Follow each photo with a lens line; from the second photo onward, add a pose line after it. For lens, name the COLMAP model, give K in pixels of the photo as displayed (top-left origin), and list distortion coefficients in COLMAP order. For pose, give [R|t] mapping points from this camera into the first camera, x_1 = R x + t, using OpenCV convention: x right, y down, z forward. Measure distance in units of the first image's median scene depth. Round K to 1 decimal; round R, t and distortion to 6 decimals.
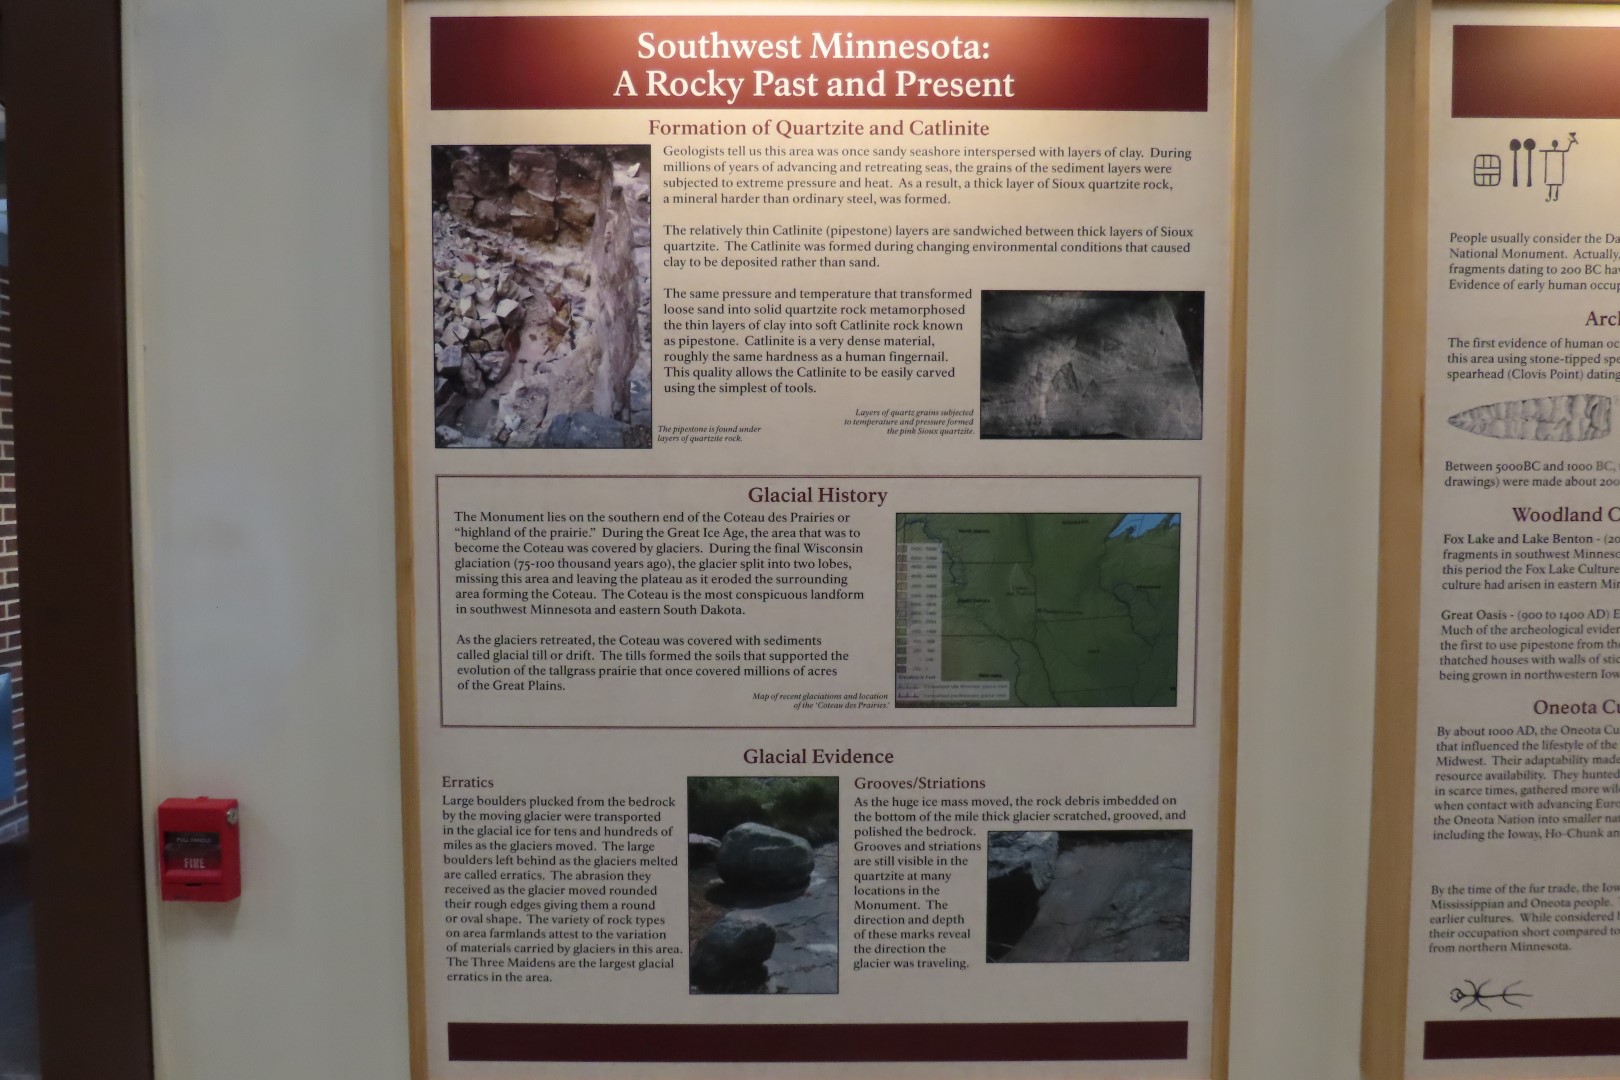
lens RADIAL K [[979.9, 0, 869.1], [0, 979.9, 441.4], [0, 0, 1]] dist [-0.017883, 0.007209]
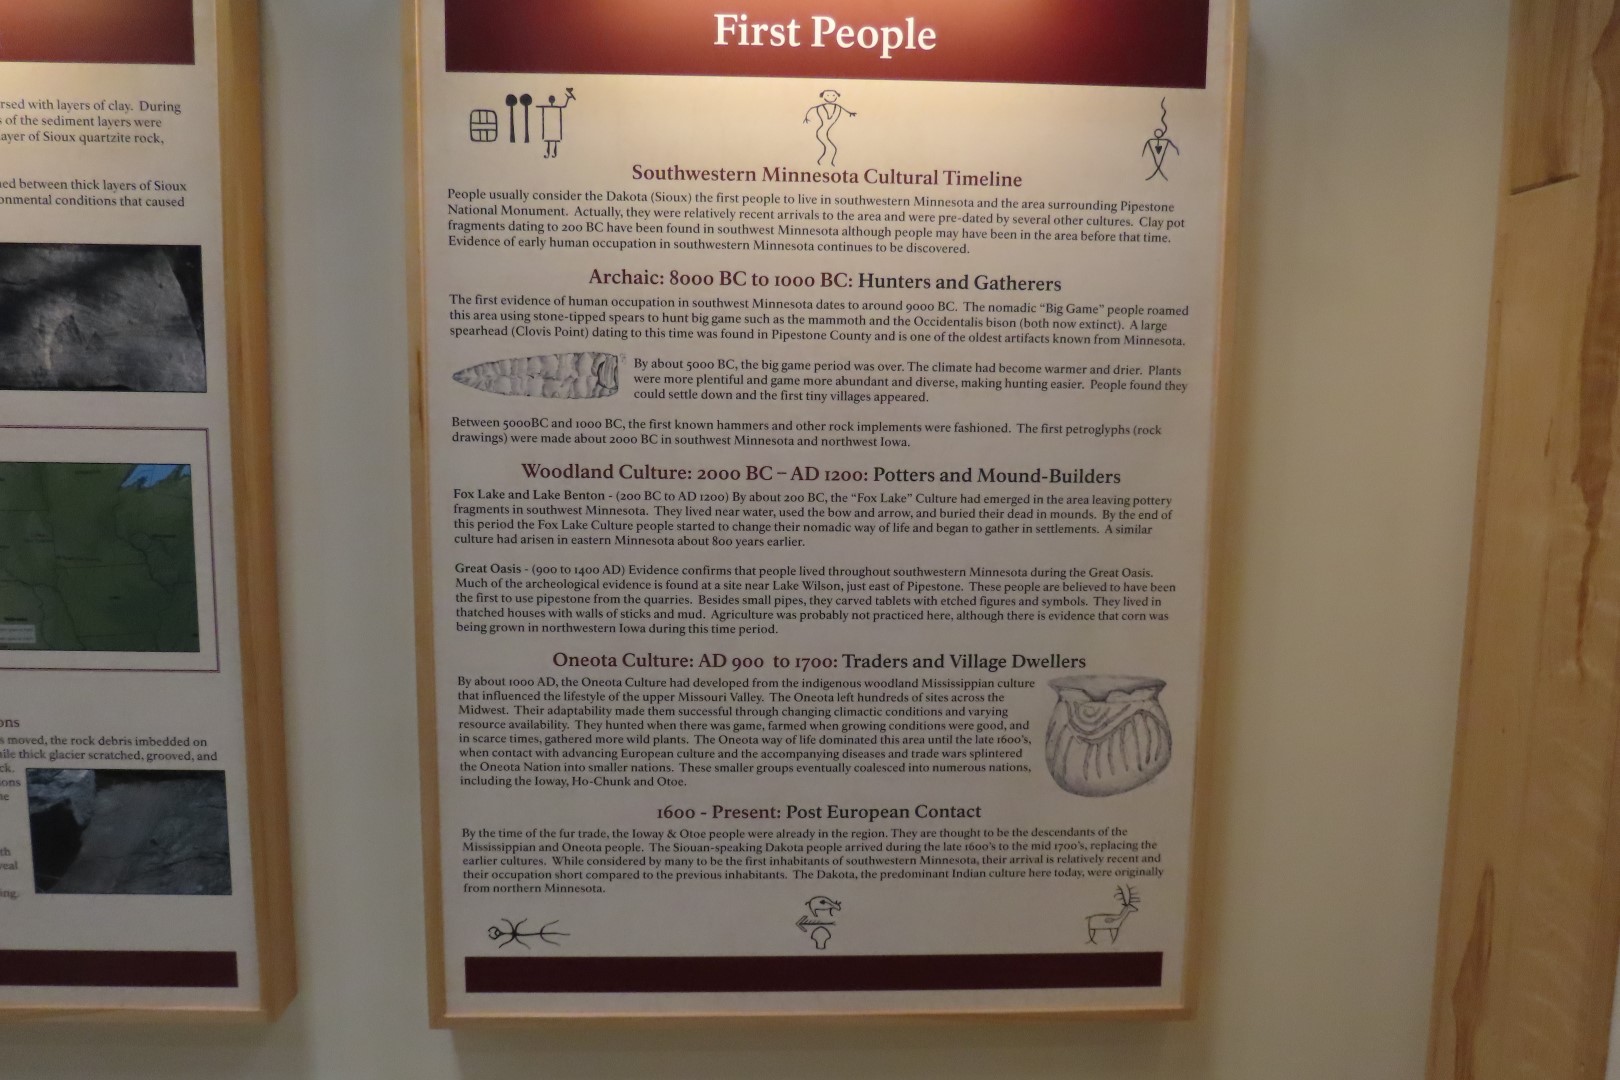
lens RADIAL K [[979.9, 0, 869.1], [0, 979.9, 441.4], [0, 0, 1]] dist [-0.017883, 0.007209]
pose [[0.999913, 0.012613, 0.003836, 1.015286], [-0.012777, 0.998847, 0.046269, -0.006717], [-0.003248, -0.046314, 0.998922, -0.015220]]
